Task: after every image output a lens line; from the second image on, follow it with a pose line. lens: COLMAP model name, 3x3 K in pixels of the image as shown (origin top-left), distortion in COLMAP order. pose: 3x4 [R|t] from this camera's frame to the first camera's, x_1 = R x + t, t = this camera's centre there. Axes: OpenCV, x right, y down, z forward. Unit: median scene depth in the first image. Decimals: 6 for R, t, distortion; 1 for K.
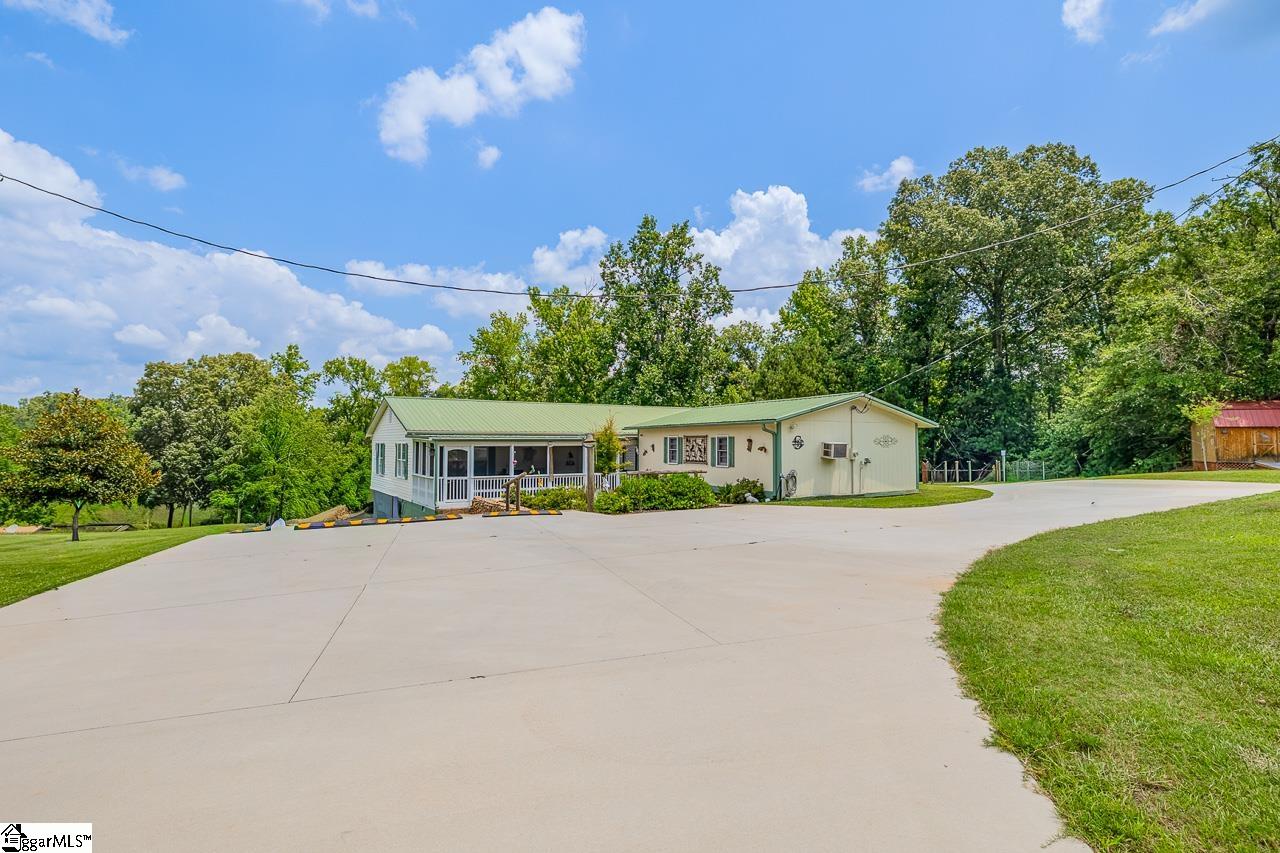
lens RADIAL K [[615.4, 0, 639.5], [0, 615.4, 426.7], [0, 0, 1]] dist [0.001667, 0.000022]
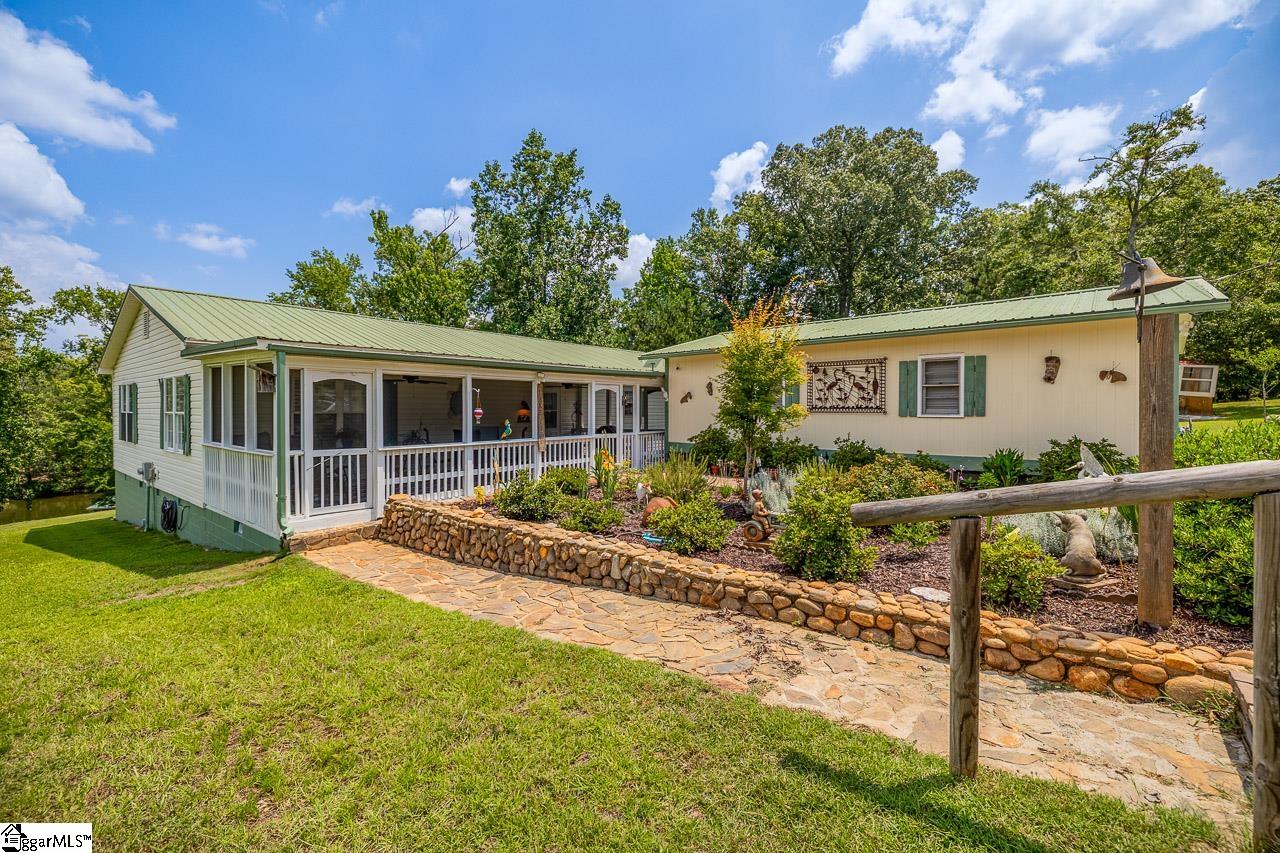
lens RADIAL K [[527.8, 0, 639.8], [0, 527.8, 417.3], [0, 0, 1]] dist [-0.000533, -0.000119]
pose [[0.944162, -0.006293, 0.329422, -0.092366], [-0.008405, 0.999032, 0.043175, 0.018380], [-0.329375, -0.043533, 0.943195, 0.252148]]
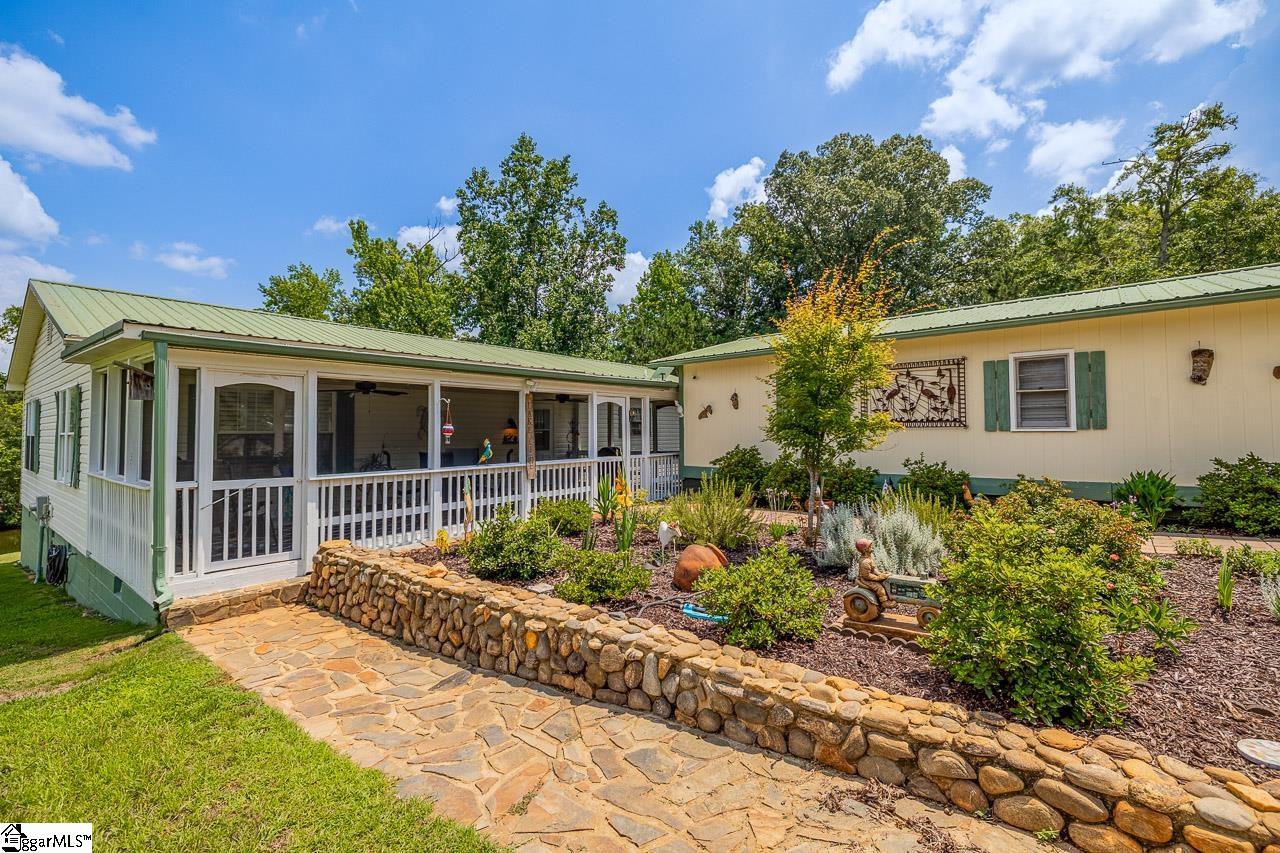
lens RADIAL K [[548.6, 0, 640.7], [0, 548.6, 416.0], [0, 0, 1]] dist [-0.000357, -0.000250]
pose [[0.940531, 0.002216, 0.339700, -0.086969], [-0.001754, 0.999997, -0.001666, 0.021333], [-0.339703, 0.000971, 0.940532, 0.284344]]
